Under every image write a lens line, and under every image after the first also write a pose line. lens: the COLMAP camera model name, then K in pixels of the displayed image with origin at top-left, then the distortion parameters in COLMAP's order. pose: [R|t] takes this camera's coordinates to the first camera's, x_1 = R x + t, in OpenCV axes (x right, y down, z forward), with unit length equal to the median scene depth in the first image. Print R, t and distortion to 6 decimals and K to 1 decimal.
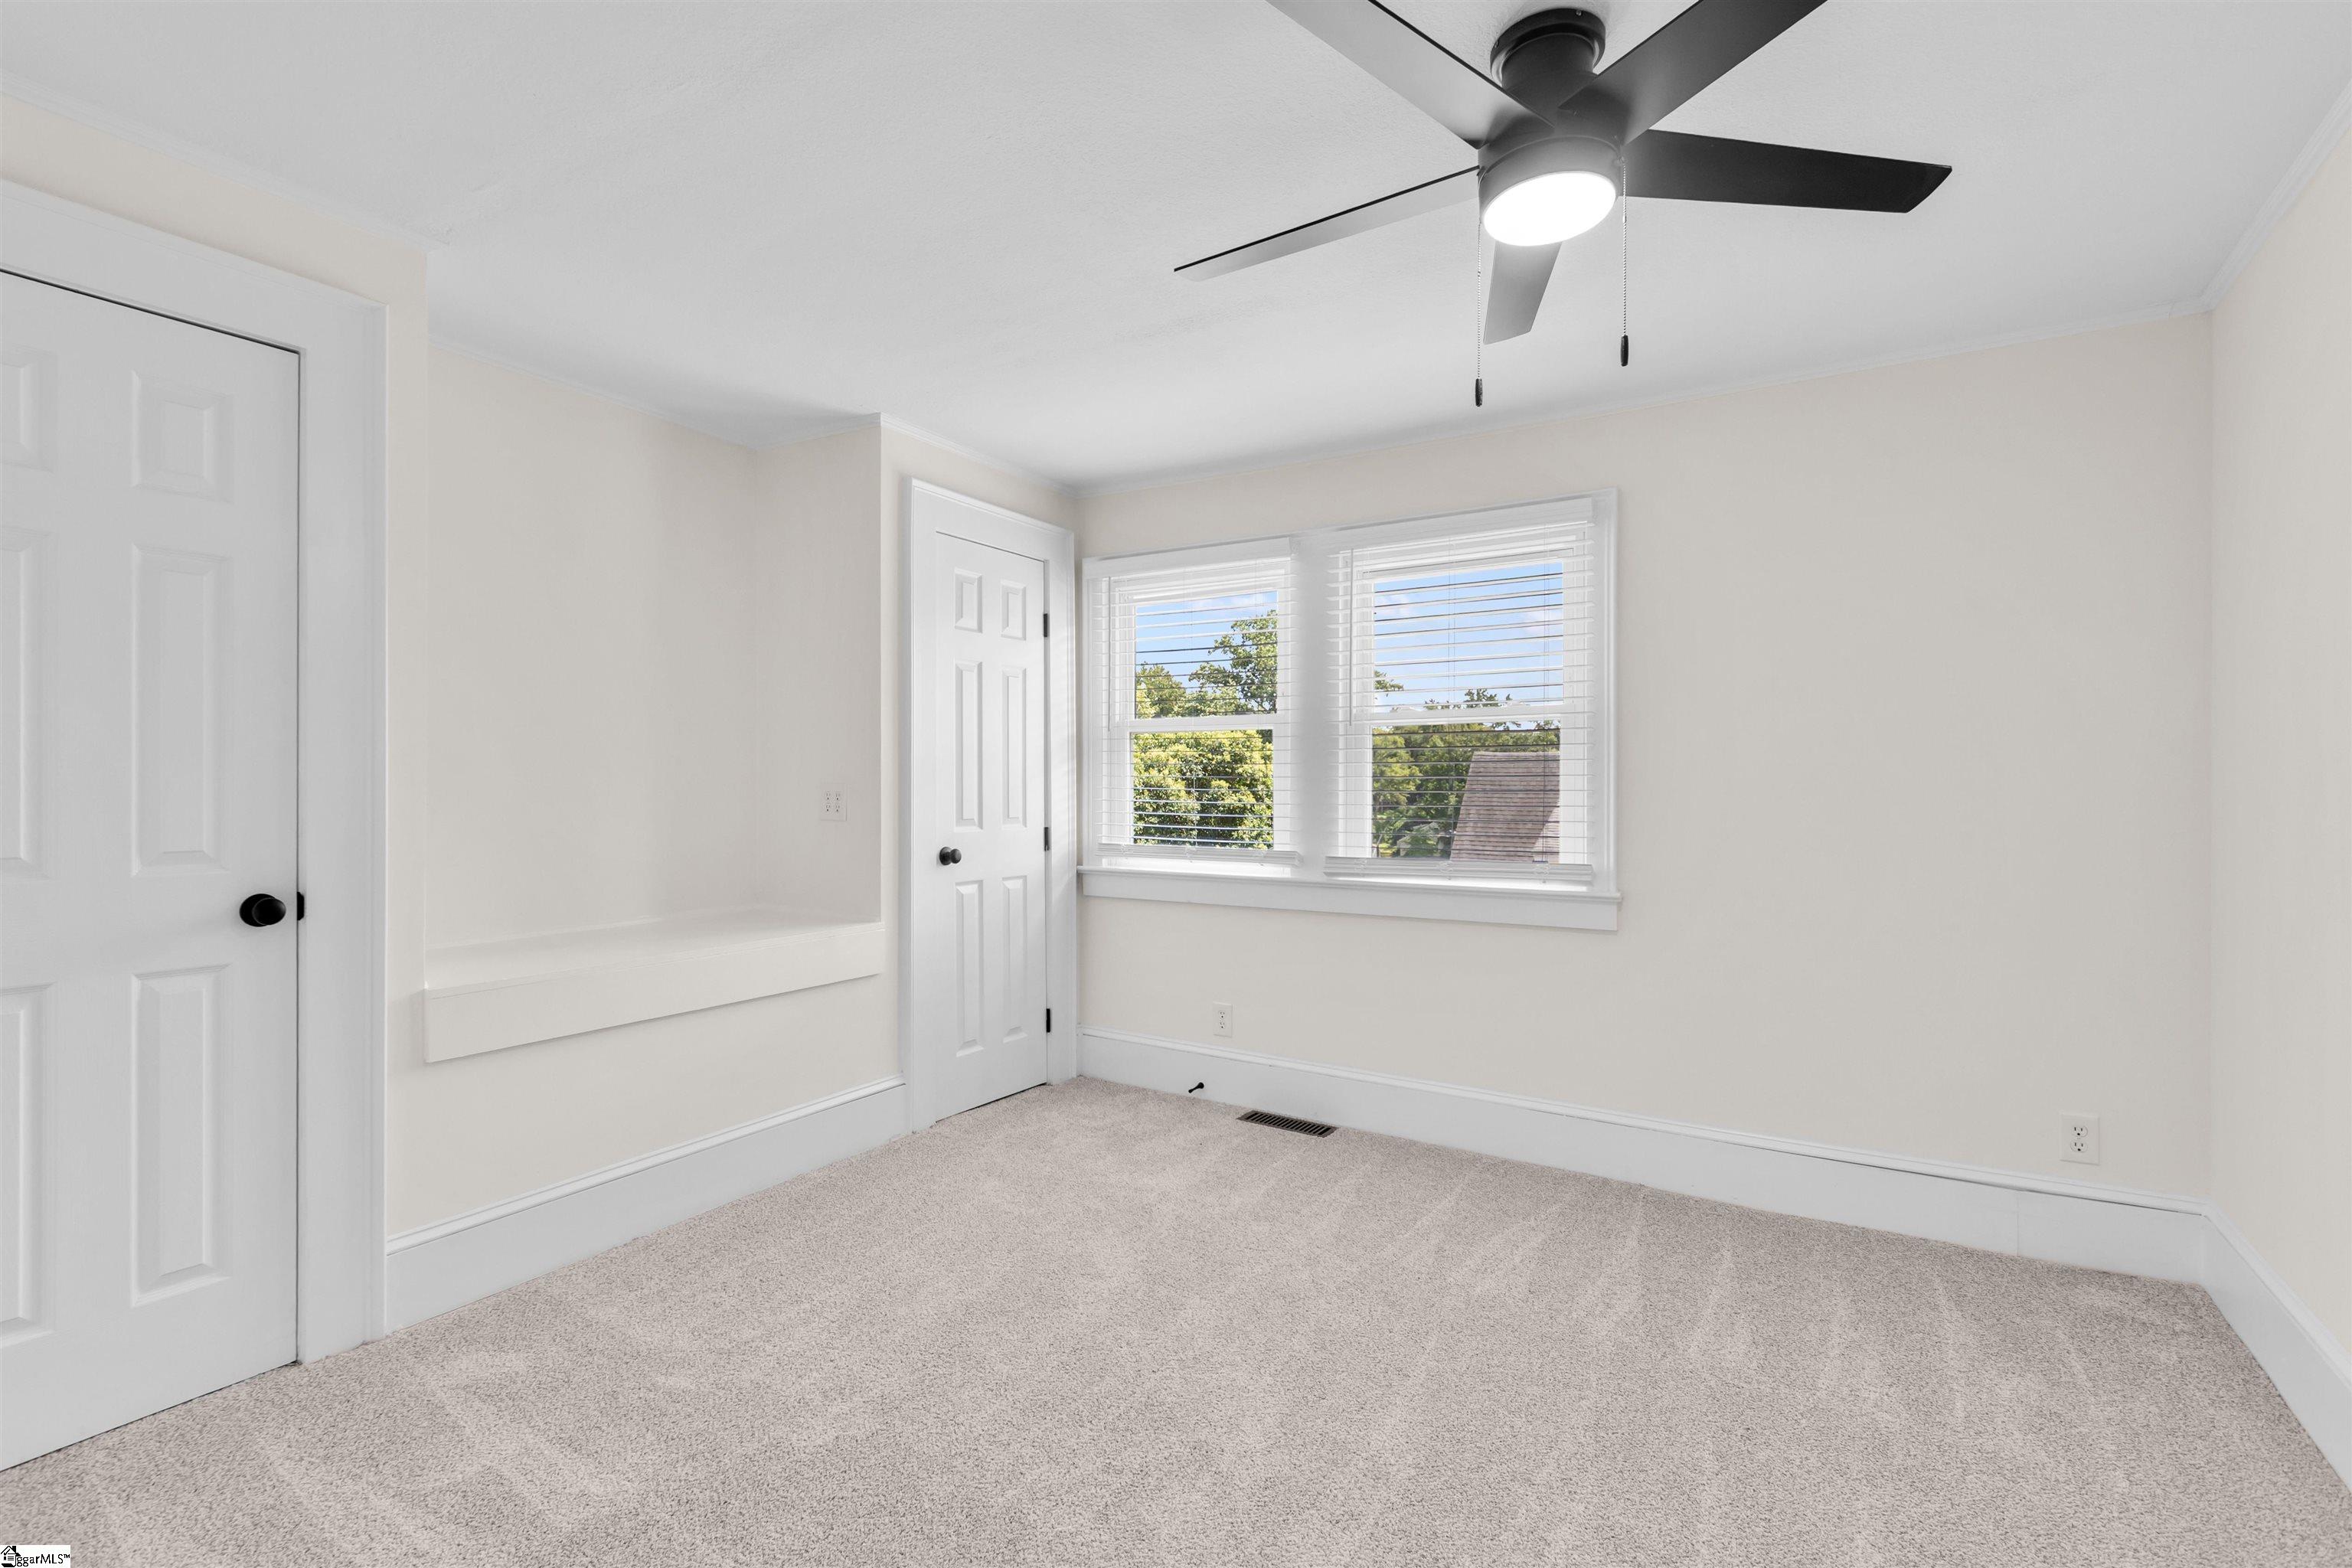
lens RADIAL K [[1082.0, 0, 1170.4], [0, 1082.0, 774.2], [0, 0, 1]] dist [-0.003298, -0.000906]
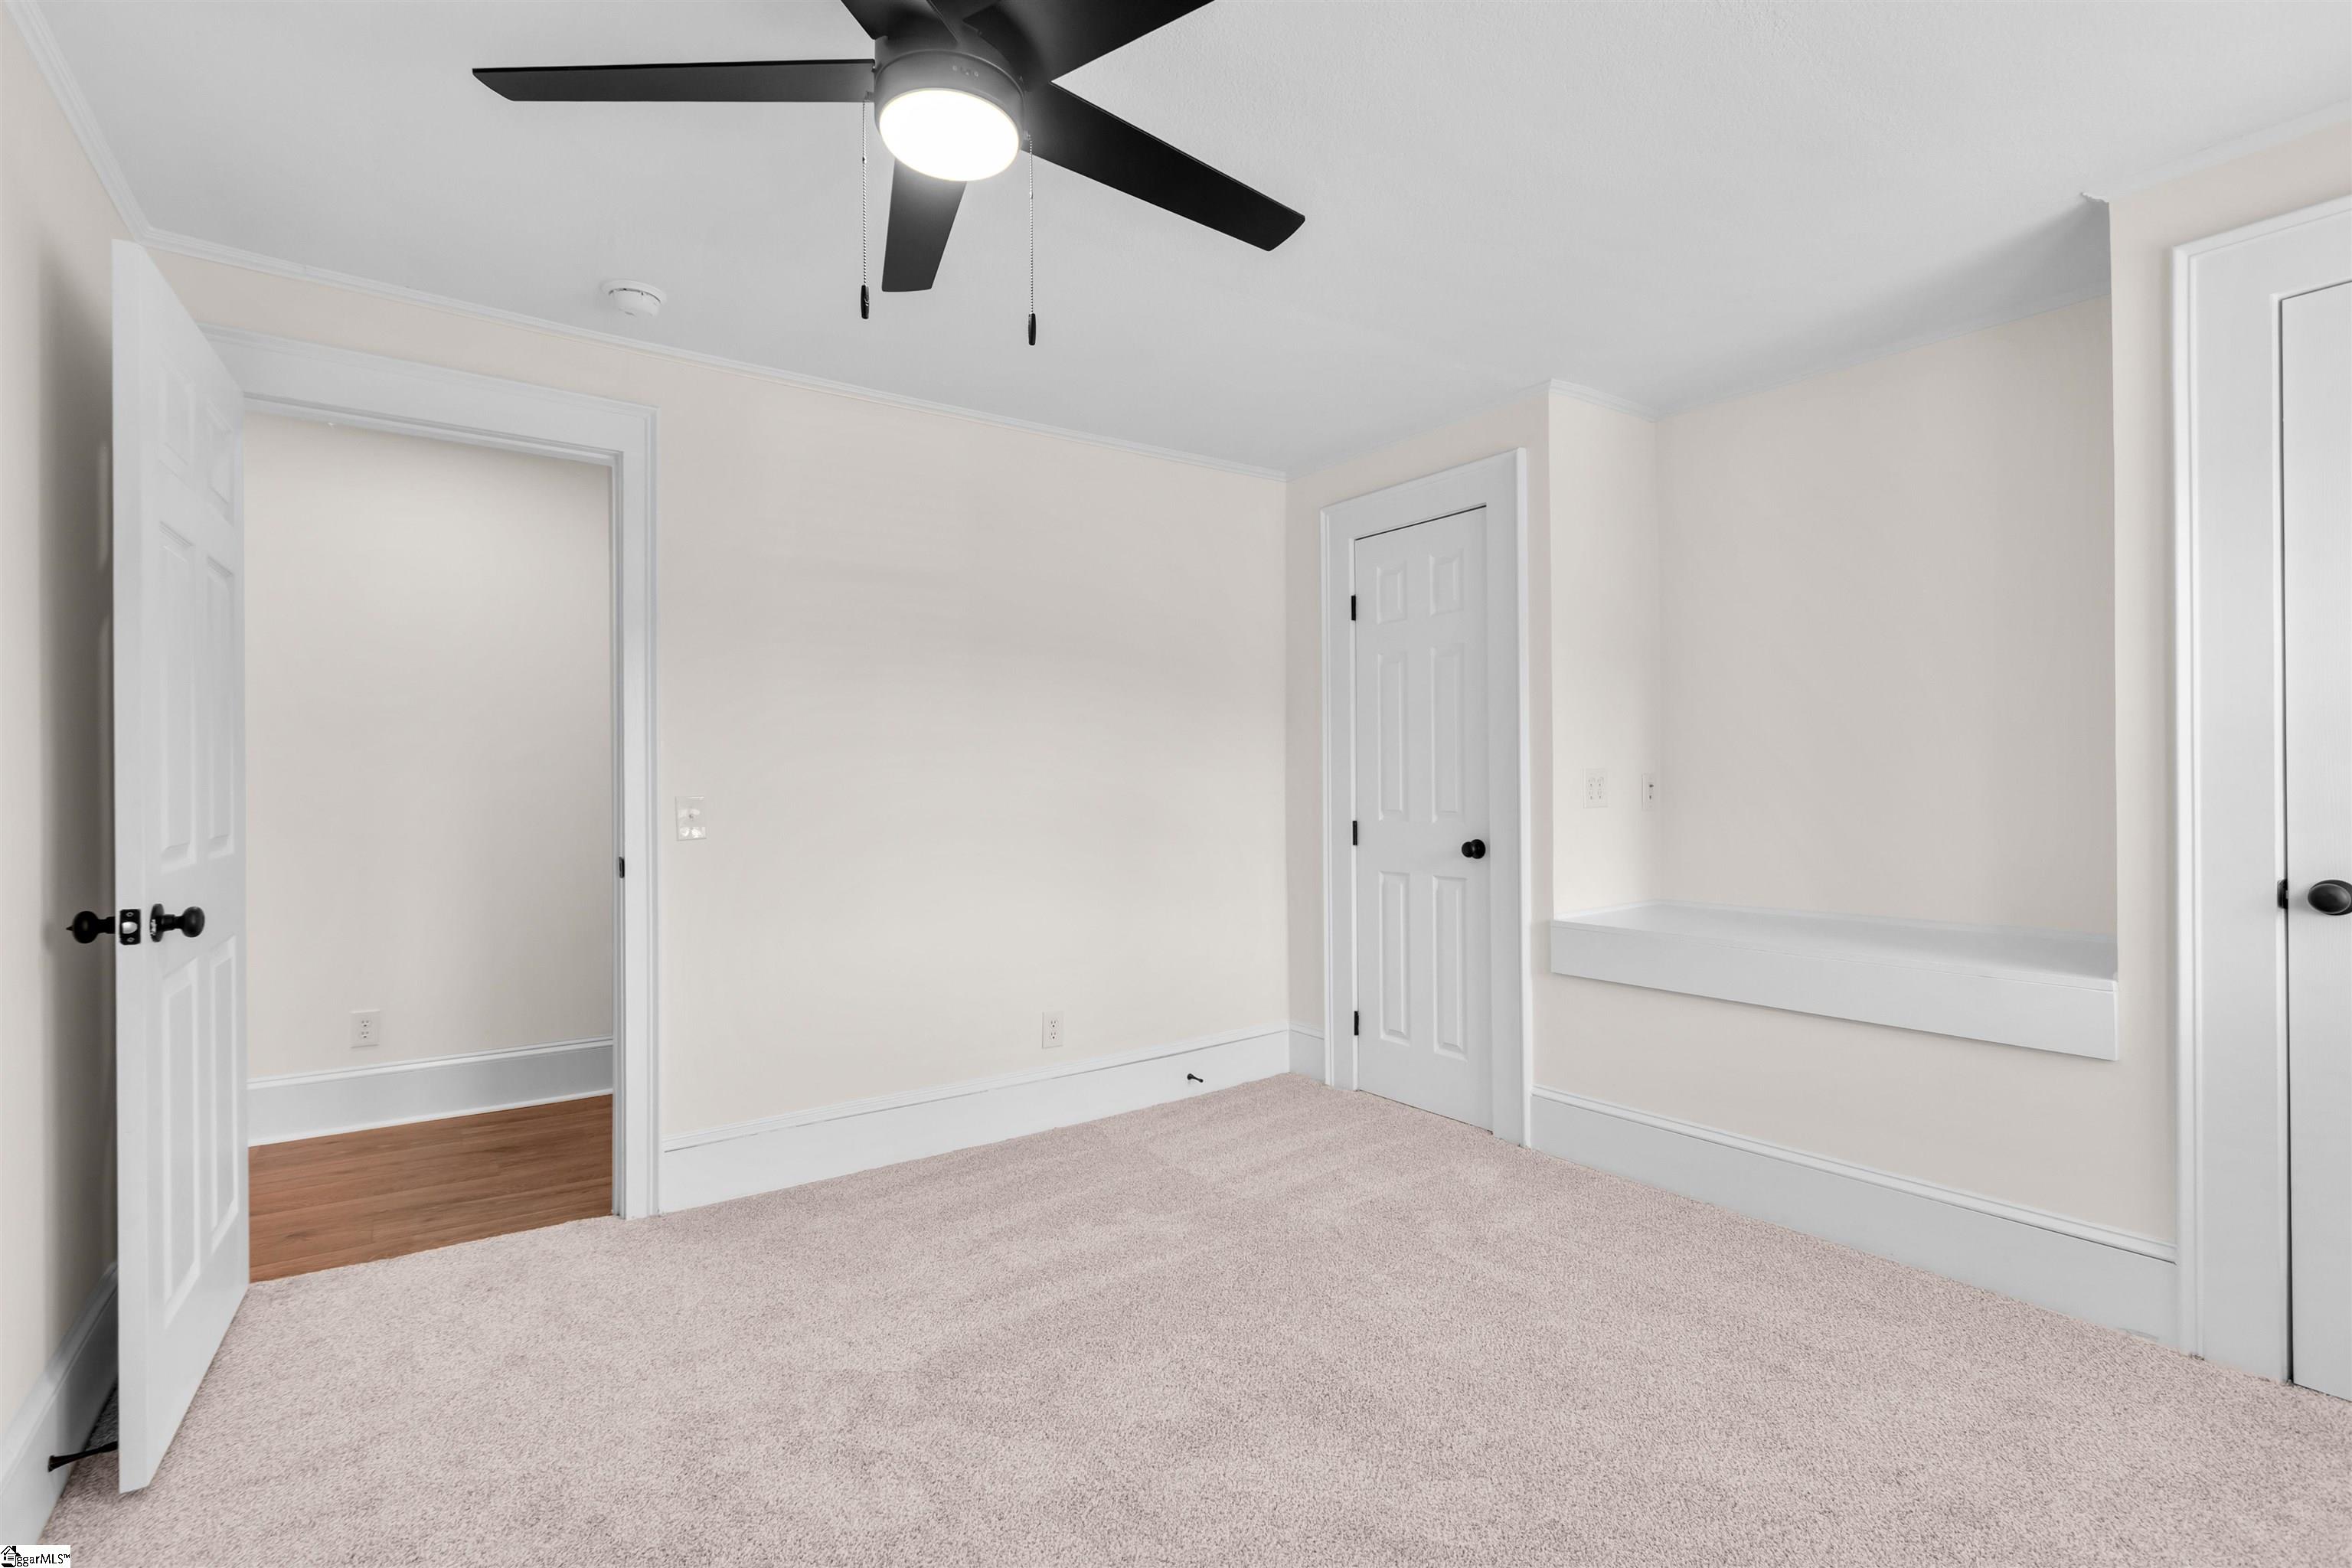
lens RADIAL K [[1082.0, 0, 1170.4], [0, 1082.0, 774.2], [0, 0, 1]] dist [-0.003298, -0.000906]
pose [[-0.387144, -0.000364, -0.922019, 0.825254], [0.020876, 0.999740, -0.009160, 0.015154], [0.921783, -0.022794, -0.387036, 1.138392]]
